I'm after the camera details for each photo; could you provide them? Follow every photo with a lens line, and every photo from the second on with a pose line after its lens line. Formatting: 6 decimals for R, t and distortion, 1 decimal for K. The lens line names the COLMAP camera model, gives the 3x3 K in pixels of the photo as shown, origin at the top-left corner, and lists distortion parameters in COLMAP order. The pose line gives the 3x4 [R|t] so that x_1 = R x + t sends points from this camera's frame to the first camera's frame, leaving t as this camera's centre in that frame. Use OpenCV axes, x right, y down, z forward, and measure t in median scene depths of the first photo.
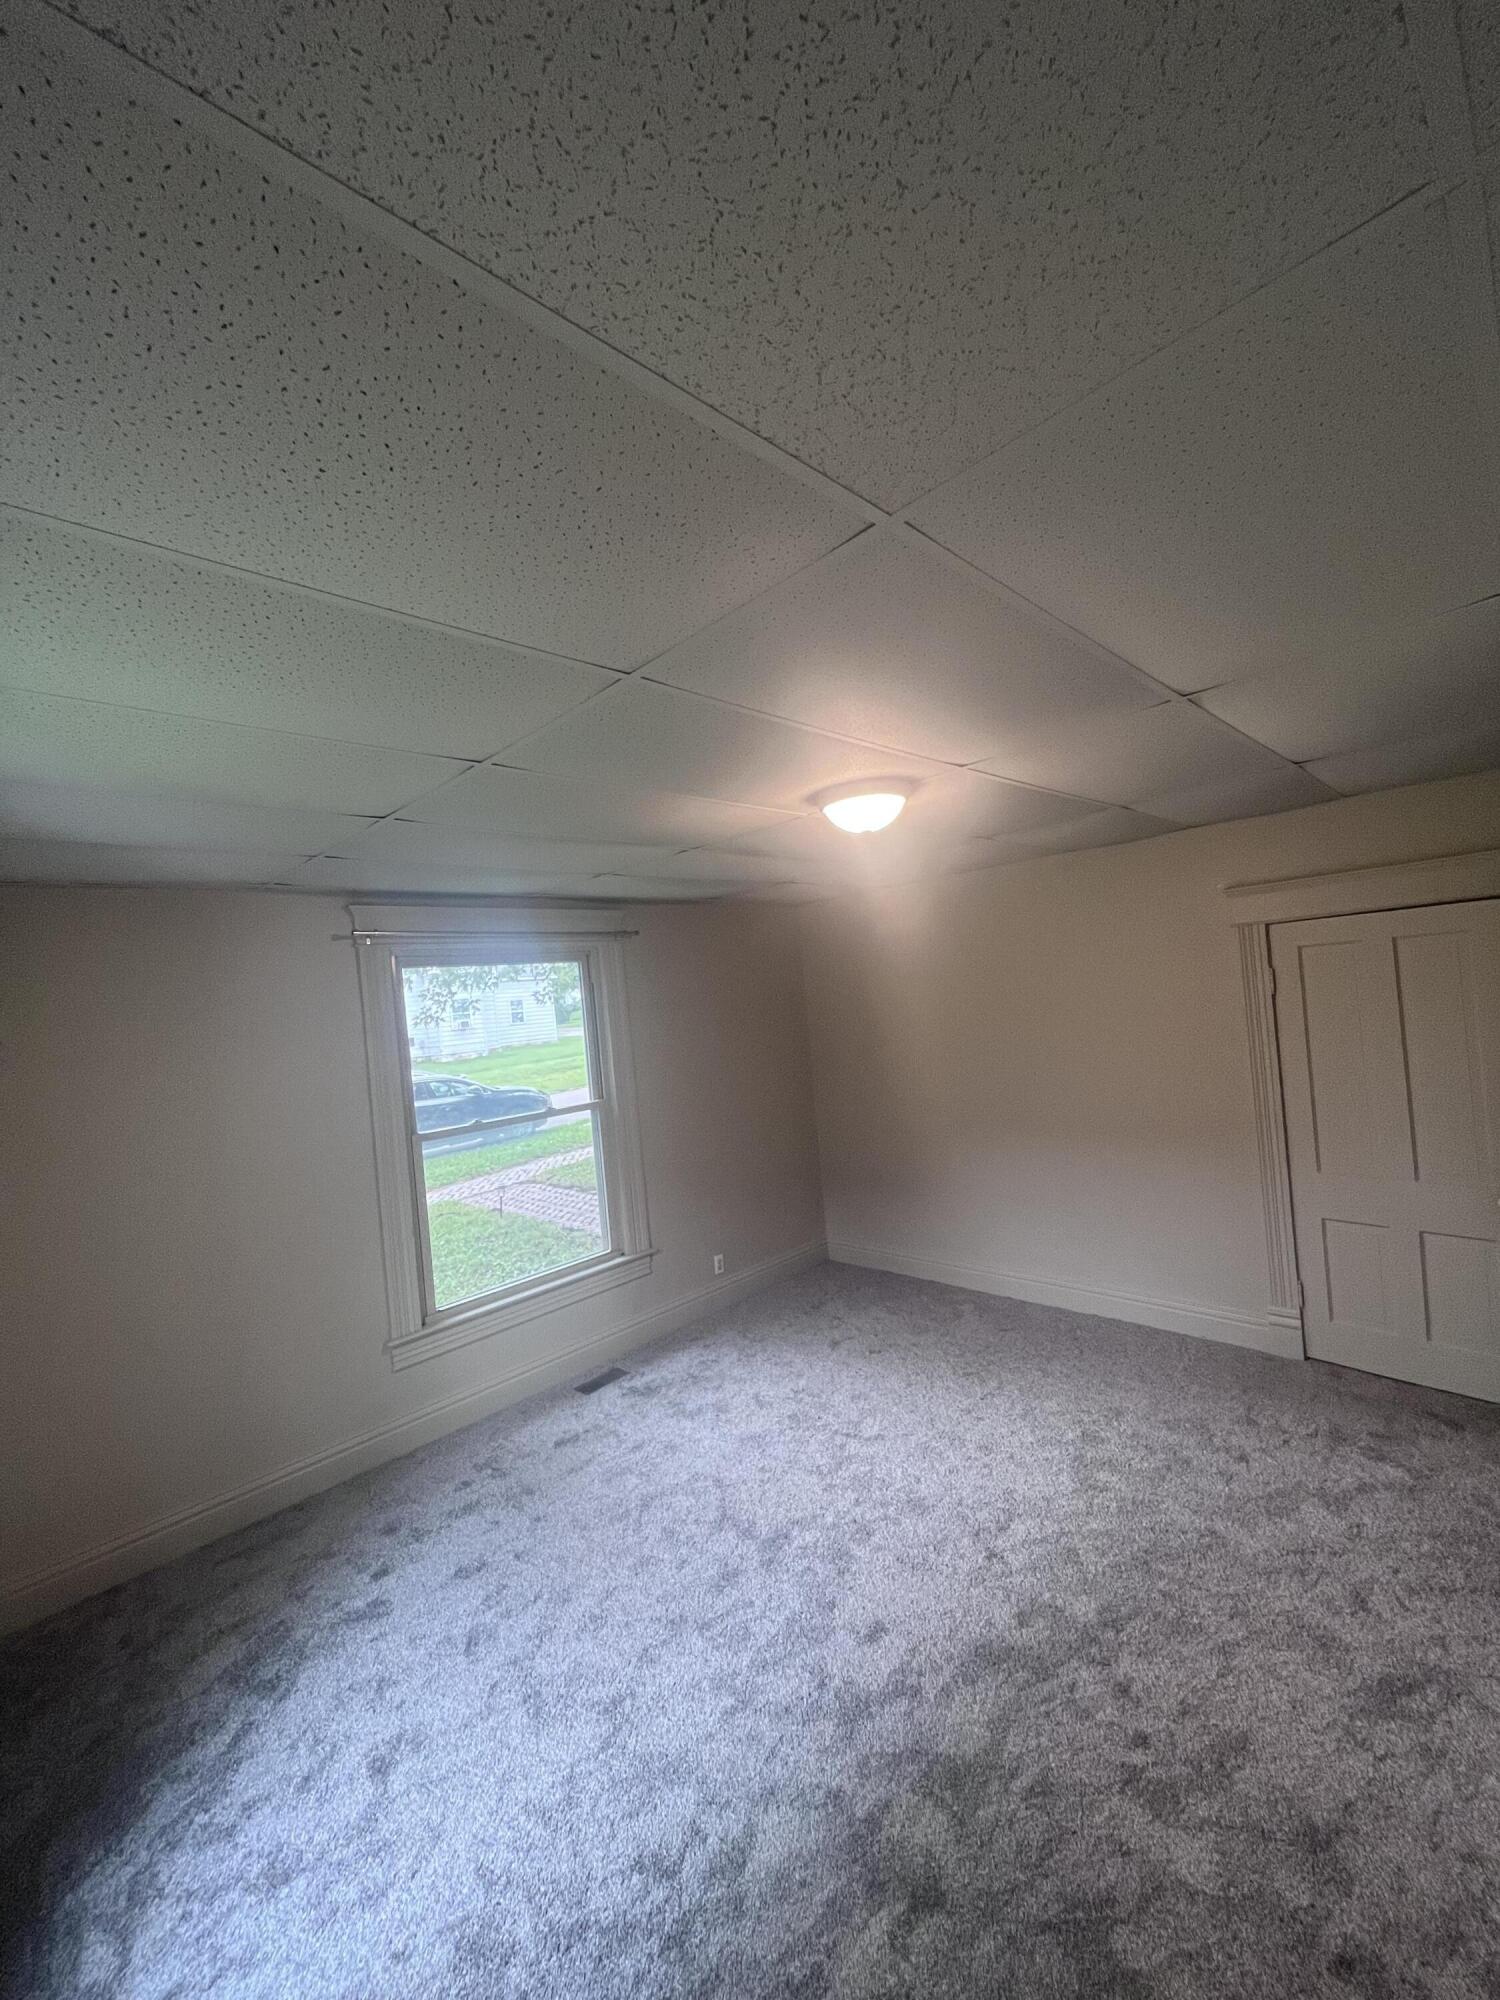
lens RADIAL K [[809.1, 0, 752.5], [0, 809.1, 1000.1], [0, 0, 1]] dist [-0.003856, -0.002176]
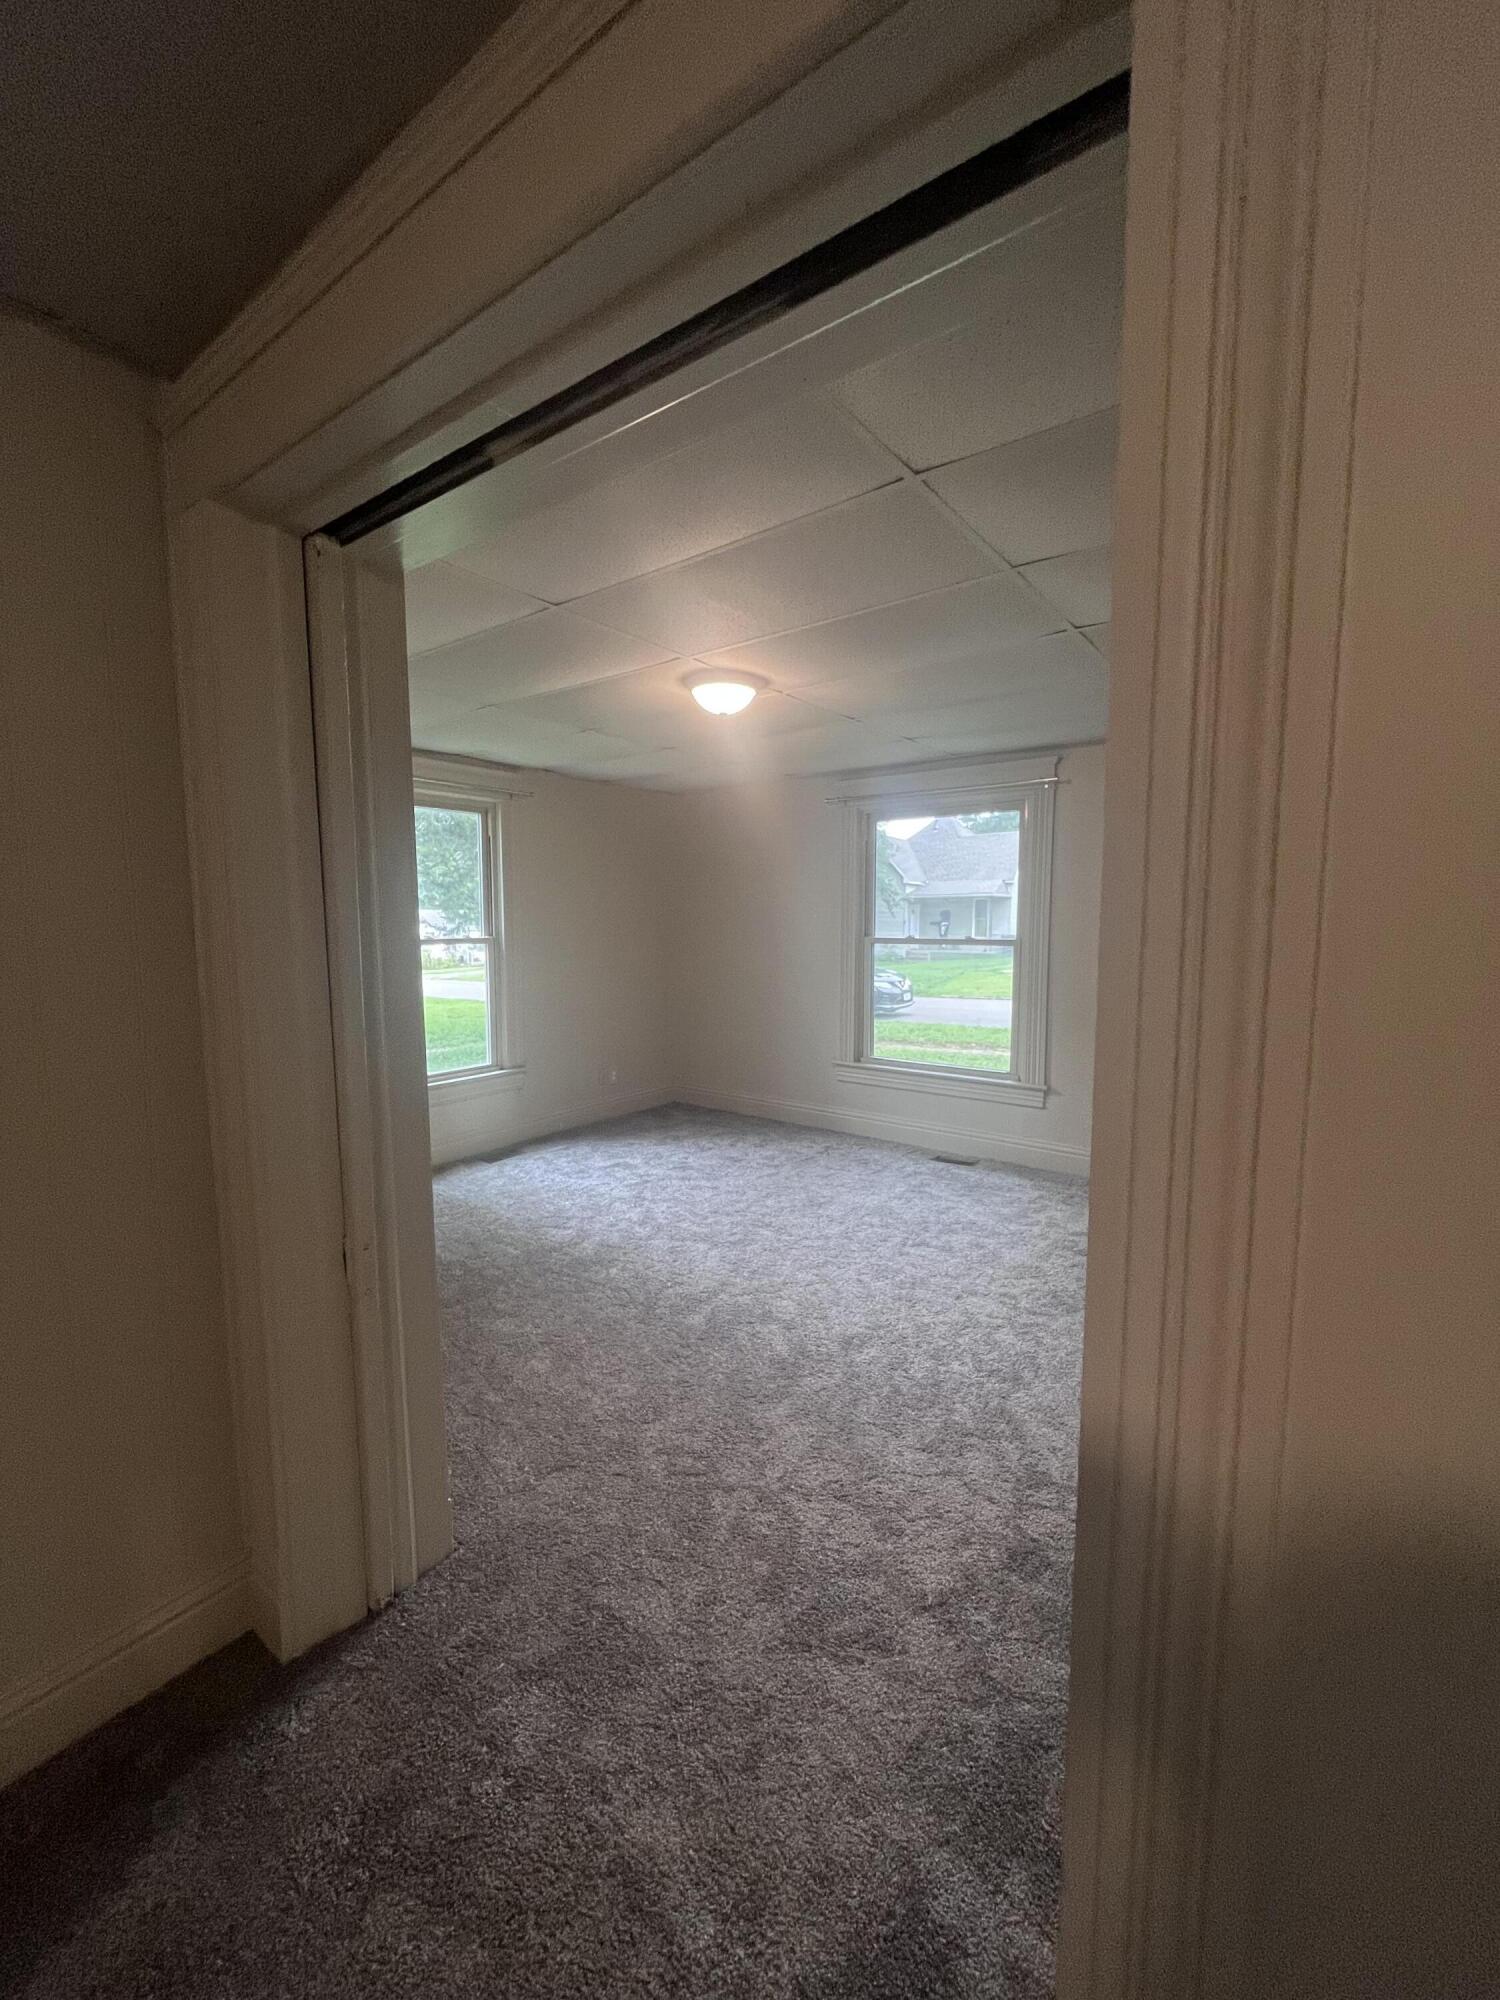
lens RADIAL K [[809.1, 0, 737.9], [0, 809.1, 987.1], [0, 0, 1]] dist [-0.003856, -0.002176]
pose [[0.132984, 0.185359, -0.973631, 1.502260], [-0.005568, 0.982480, 0.186283, -0.023686], [0.991103, -0.019351, 0.131686, 0.849542]]
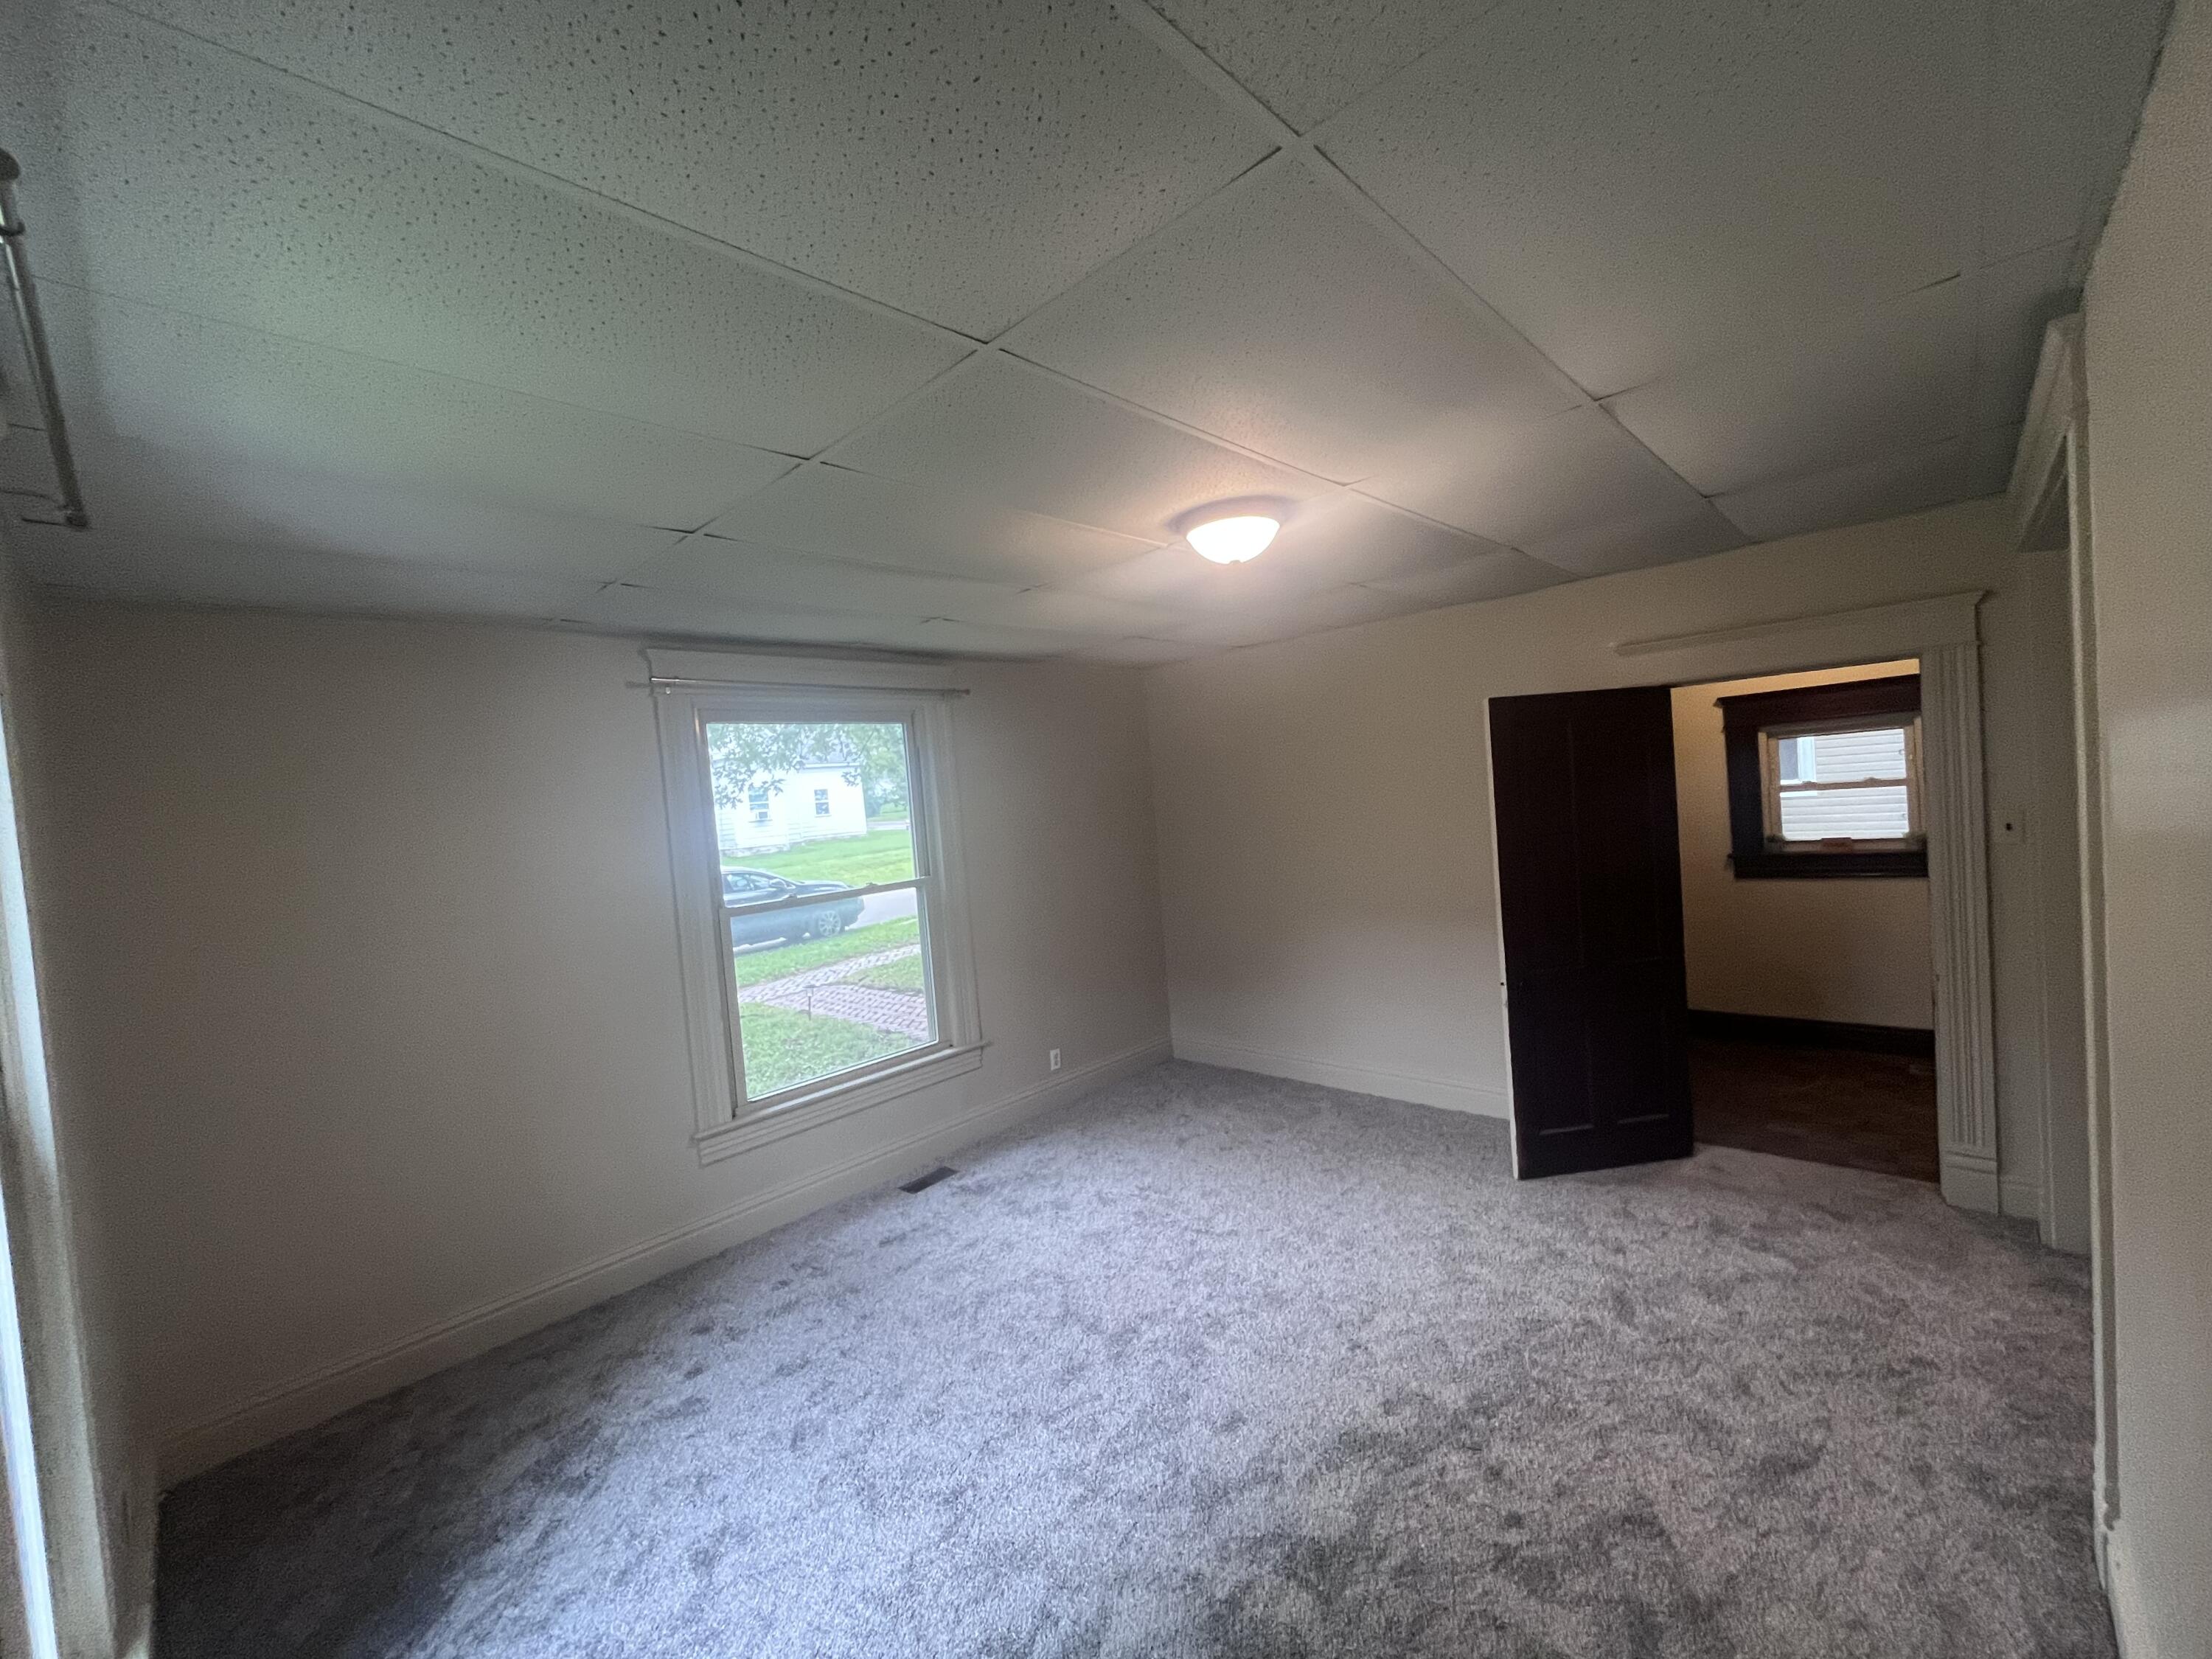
lens RADIAL K [[894.9, 0, 1104.7], [0, 894.9, 836.2], [0, 0, 1]] dist [-0.003856, -0.002176]
pose [[0.999636, 0.008669, 0.025546, -0.027024], [-0.009838, 0.998894, 0.045970, 0.054058], [-0.025119, -0.046204, 0.998616, -0.001245]]
